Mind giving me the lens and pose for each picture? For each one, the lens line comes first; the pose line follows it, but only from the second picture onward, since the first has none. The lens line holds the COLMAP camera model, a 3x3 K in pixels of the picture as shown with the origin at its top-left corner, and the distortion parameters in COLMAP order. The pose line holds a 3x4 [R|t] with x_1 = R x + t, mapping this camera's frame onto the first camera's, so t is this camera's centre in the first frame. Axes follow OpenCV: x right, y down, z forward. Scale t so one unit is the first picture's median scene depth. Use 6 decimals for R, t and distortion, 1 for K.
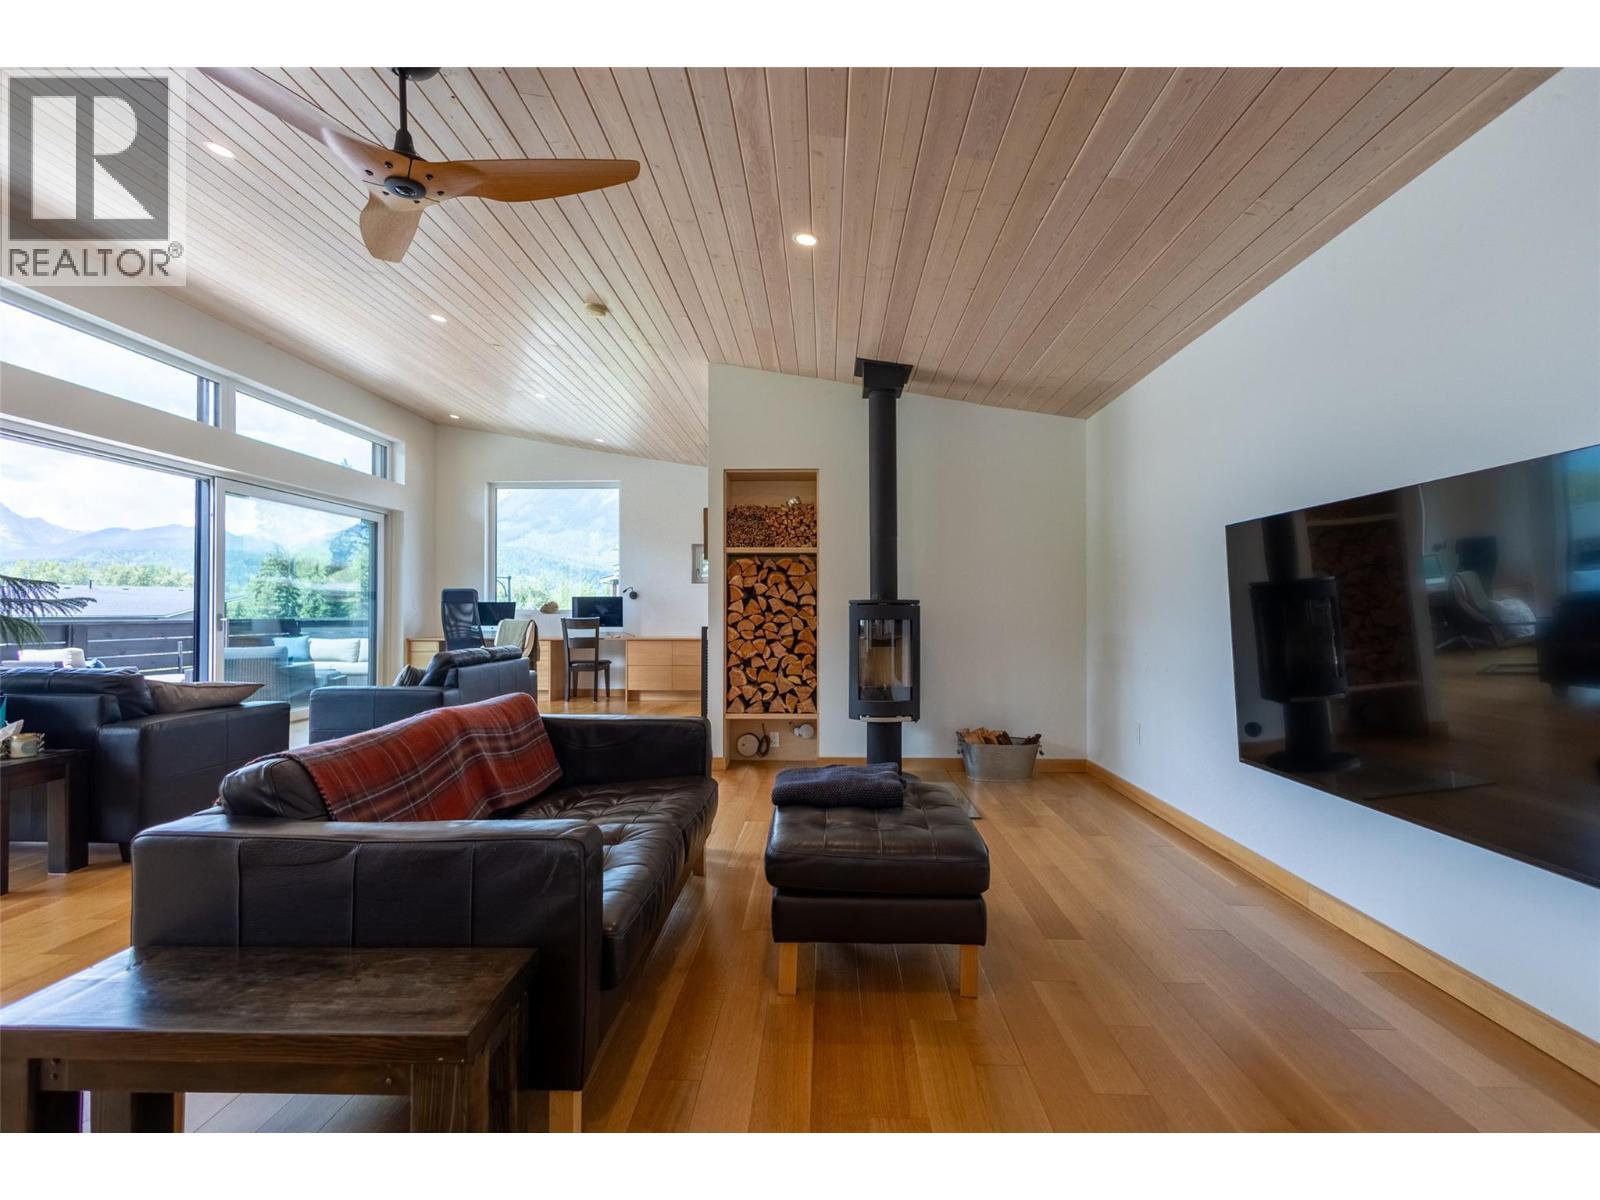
lens RADIAL K [[732.0, 0, 810.9], [0, 732.0, 608.4], [0, 0, 1]] dist [0.011014, 0.000749]
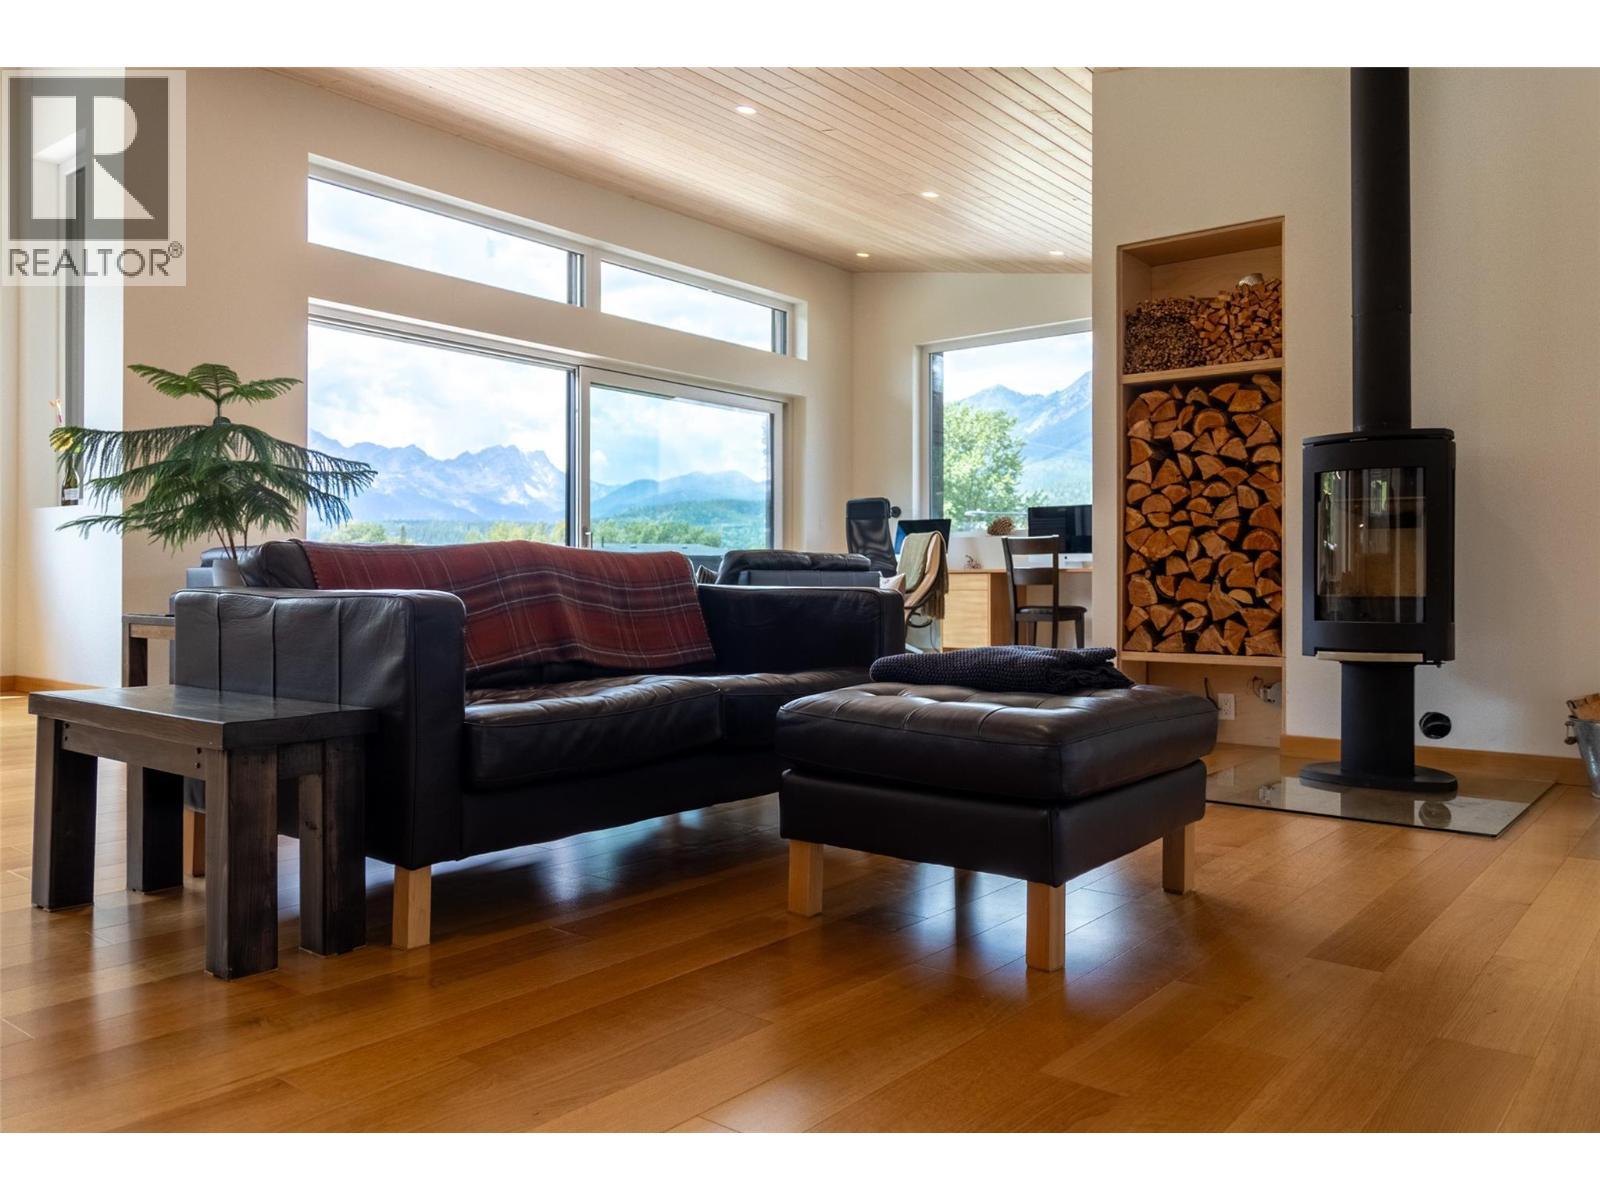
lens RADIAL K [[1217.1, 0, 747.6], [0, 1217.1, 583.1], [0, 0, 1]] dist [0.004168, 0.003116]
pose [[0.781208, 0.000181, -0.624271, 0.223311], [0.002454, 0.999991, 0.003361, 0.069355], [0.624266, -0.004157, 0.781201, 0.020650]]
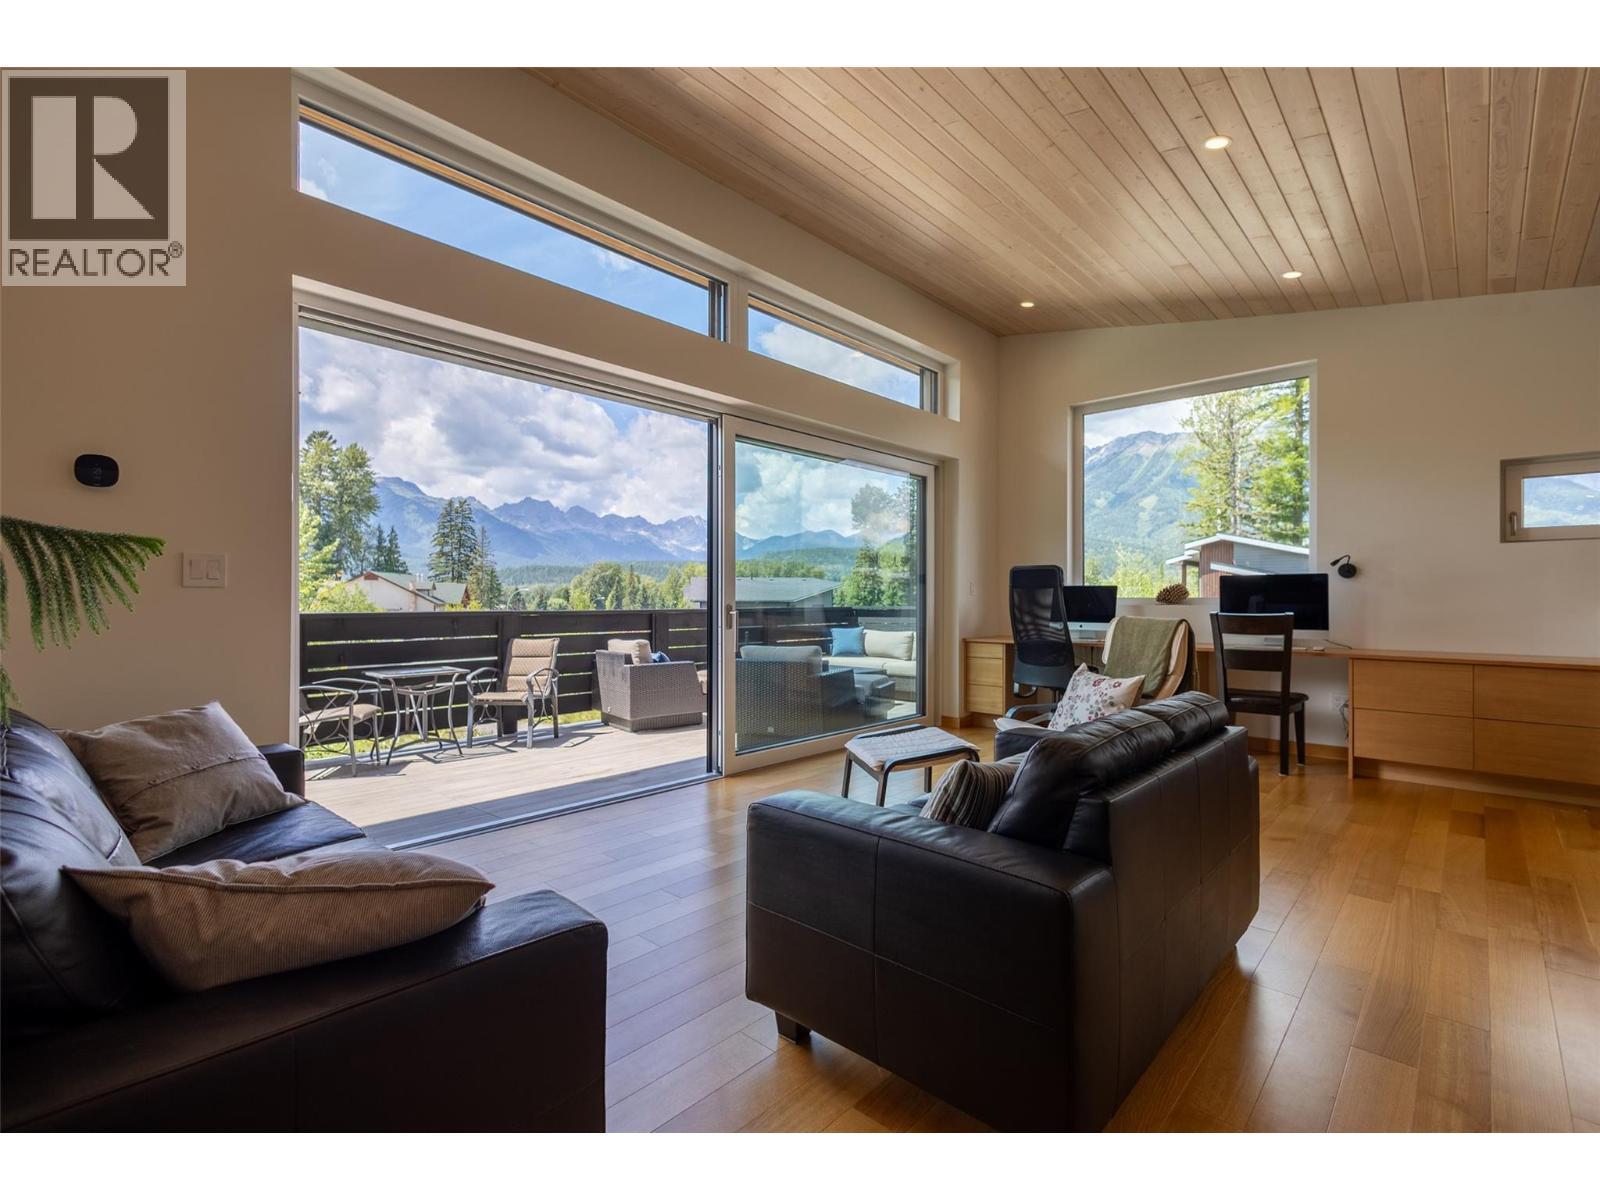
lens RADIAL K [[732.0, 0, 787.7], [0, 732.0, 591.4], [0, 0, 1]] dist [0.011014, 0.000749]
pose [[0.738147, -0.004714, -0.674623, -0.280847], [0.002817, 0.999988, -0.003906, -0.002809], [0.674634, 0.000983, 0.738152, 0.516333]]
